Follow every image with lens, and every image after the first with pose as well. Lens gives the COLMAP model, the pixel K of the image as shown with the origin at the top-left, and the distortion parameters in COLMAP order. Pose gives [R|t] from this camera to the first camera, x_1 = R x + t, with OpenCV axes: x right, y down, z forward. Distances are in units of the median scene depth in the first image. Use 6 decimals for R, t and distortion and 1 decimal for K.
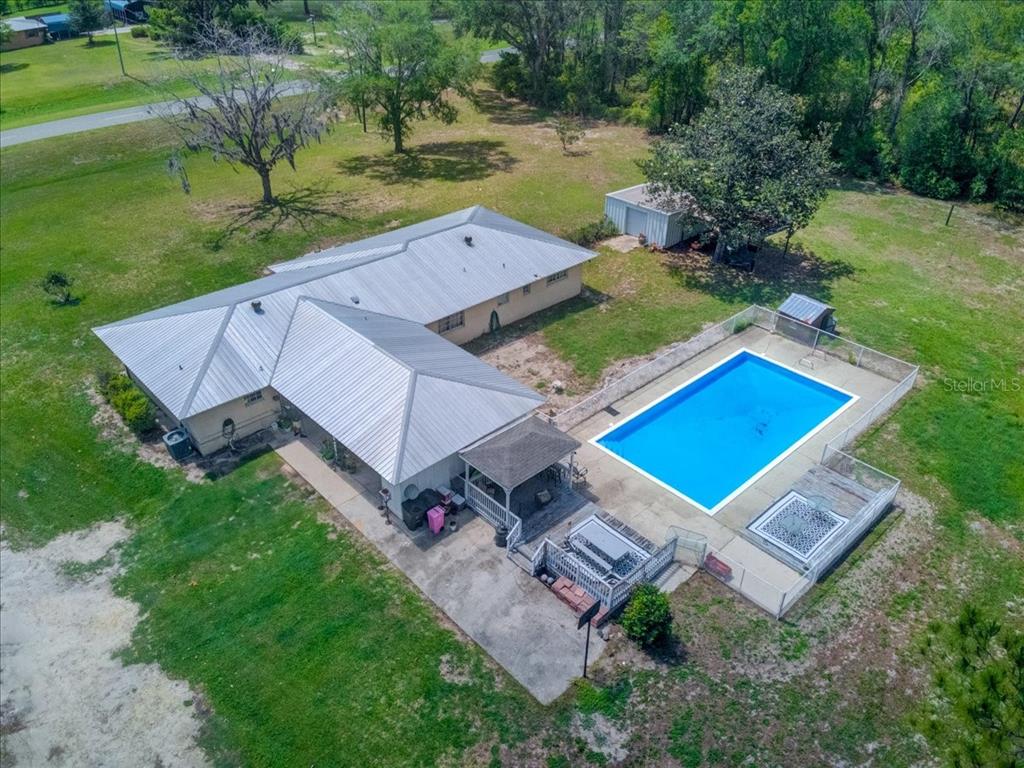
lens RADIAL K [[746.5, 0, 512.0], [0, 746.5, 384.0], [0, 0, 1]] dist [0.117538, -0.185405]
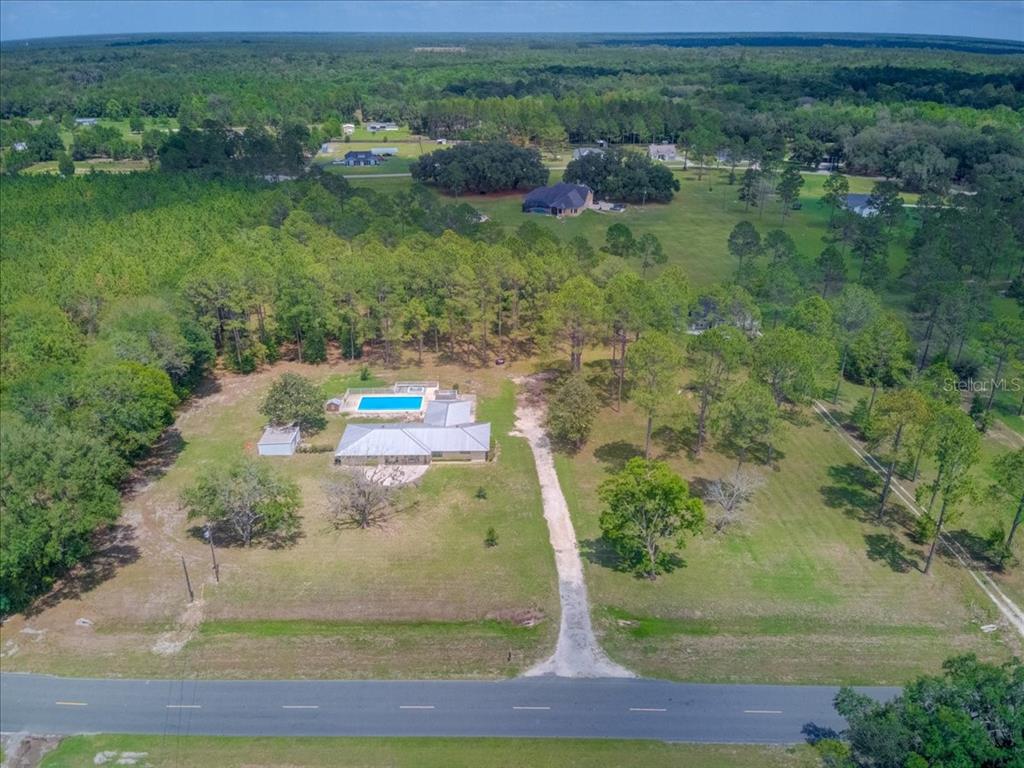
lens RADIAL K [[752.1, 0, 533.0], [0, 752.1, 380.0], [0, 0, 1]] dist [0.115204, -0.188388]
pose [[-0.751654, -0.277609, 0.598288, -2.201191], [0.351047, 0.599557, 0.719234, -2.208812], [-0.558374, 0.750643, -0.353206, 1.527094]]
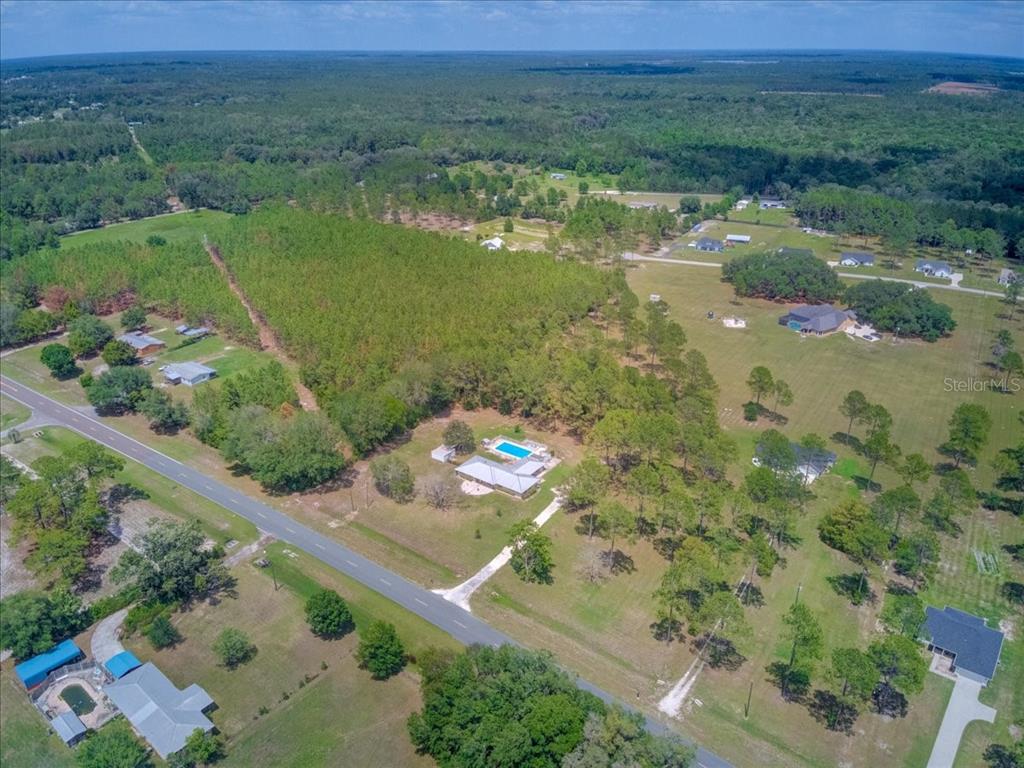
lens RADIAL K [[752.1, 0, 533.0], [0, 752.1, 380.0], [0, 0, 1]] dist [0.115204, -0.188388]
pose [[-0.213467, -0.396557, 0.892846, -4.682506], [0.520332, 0.727350, 0.447456, -2.843275], [-0.826853, 0.560094, 0.051076, 0.071430]]
